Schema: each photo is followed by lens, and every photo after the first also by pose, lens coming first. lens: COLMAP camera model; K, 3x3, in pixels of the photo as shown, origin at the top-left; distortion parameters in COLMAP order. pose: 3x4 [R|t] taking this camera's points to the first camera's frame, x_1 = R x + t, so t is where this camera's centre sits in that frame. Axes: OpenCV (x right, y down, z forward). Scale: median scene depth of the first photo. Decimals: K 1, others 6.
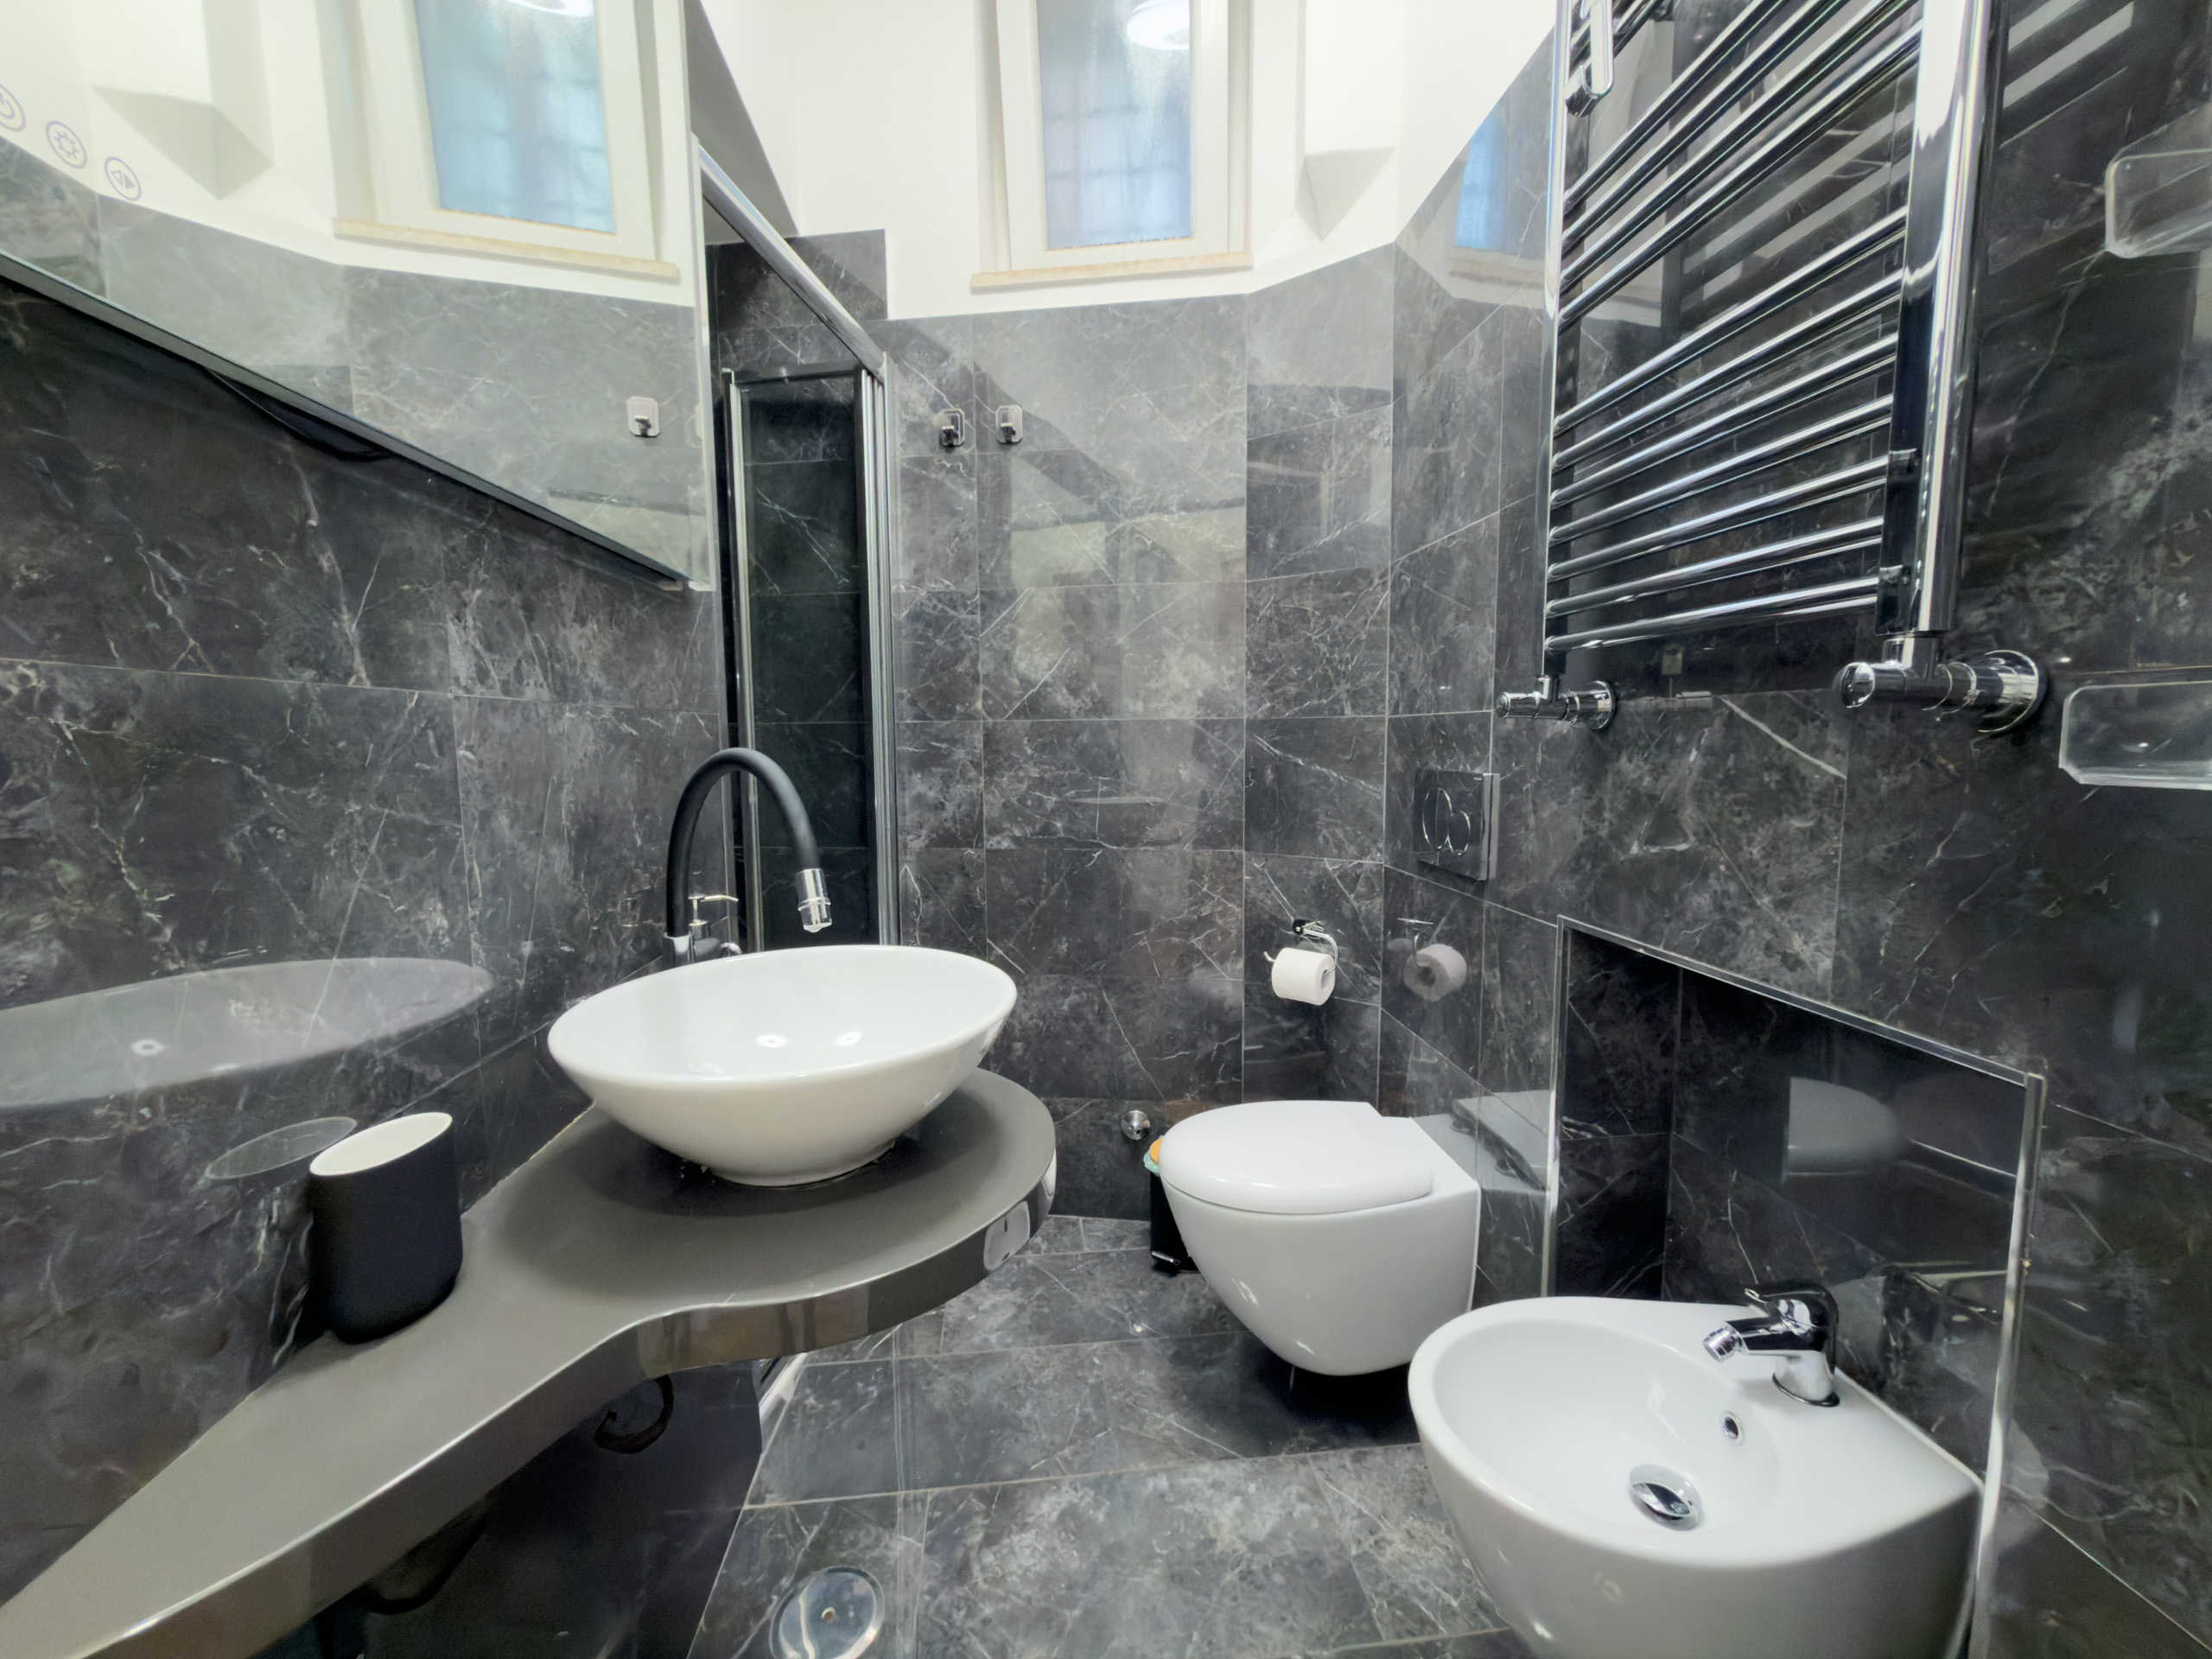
lens RADIAL K [[887.4, 0, 1106.2], [0, 887.4, 830.4], [0, 0, 1]] dist [-0.000276, -0.000260]
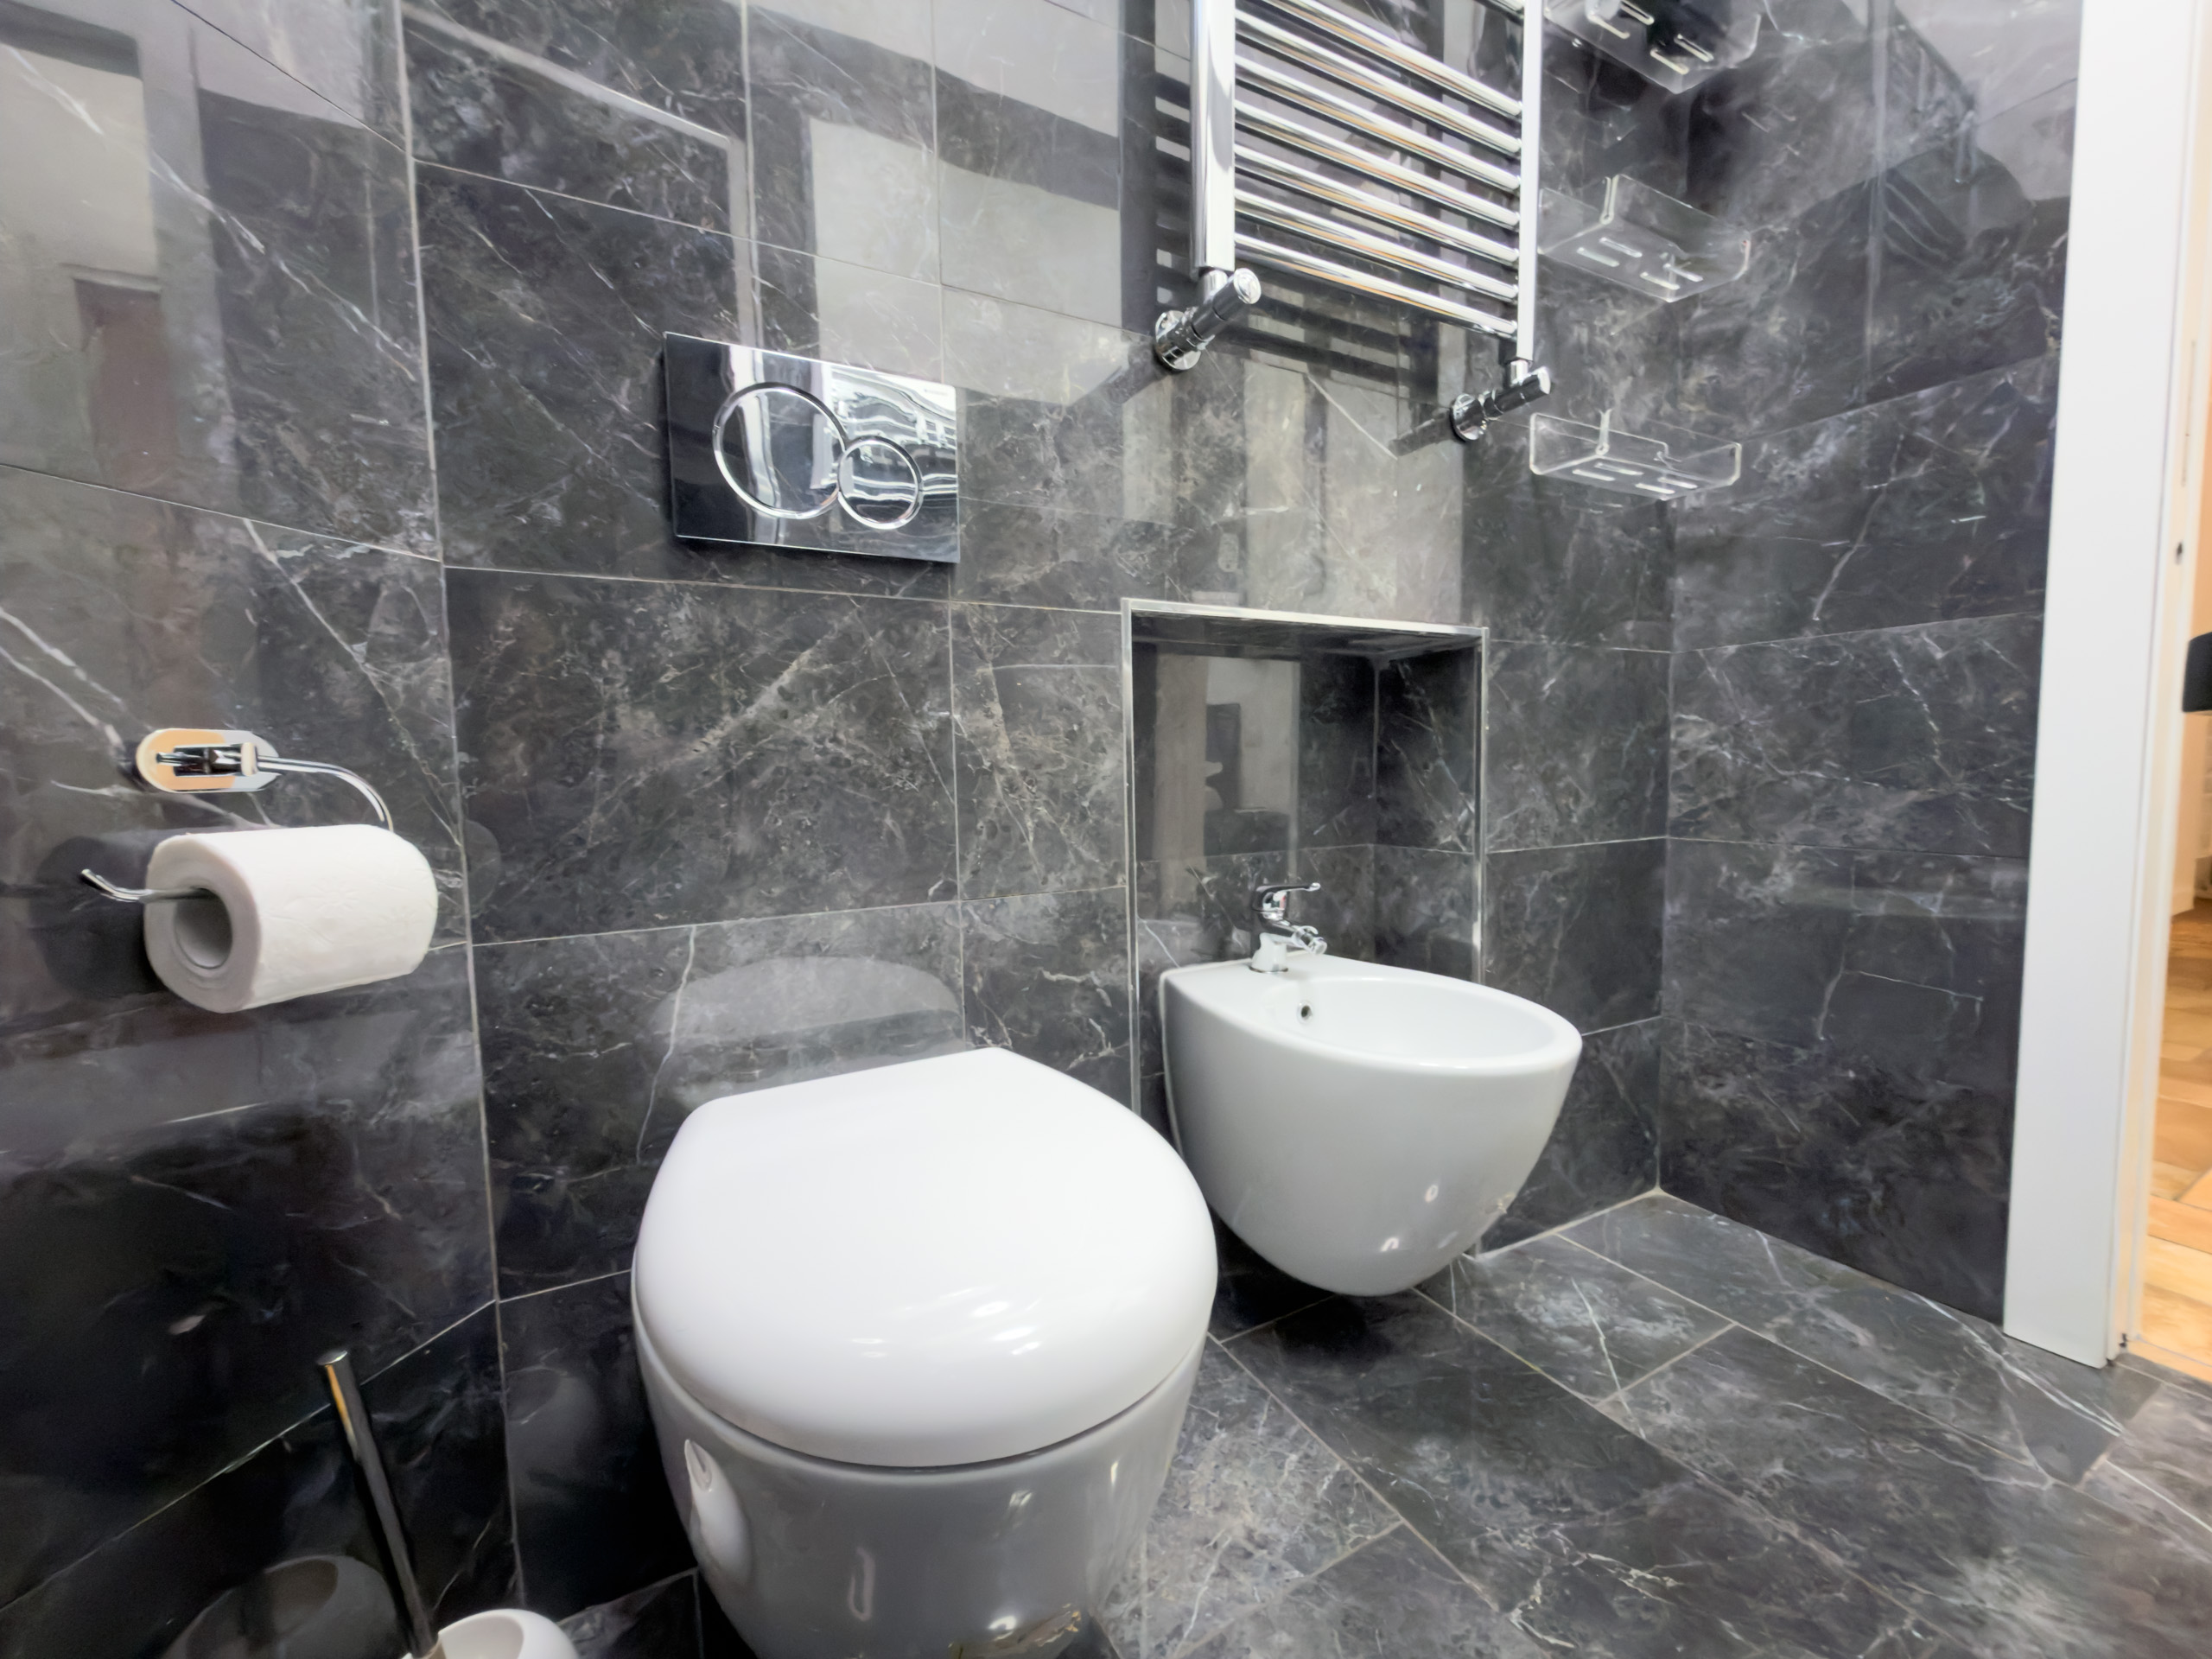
lens RADIAL K [[887.4, 0, 1101.6], [0, 887.4, 834.2], [0, 0, 1]] dist [-0.000276, -0.000260]
pose [[-0.387874, -0.056207, 0.919997, -0.234894], [0.117012, 0.987060, 0.109637, 0.218828], [-0.914255, 0.150176, -0.376278, 1.369676]]
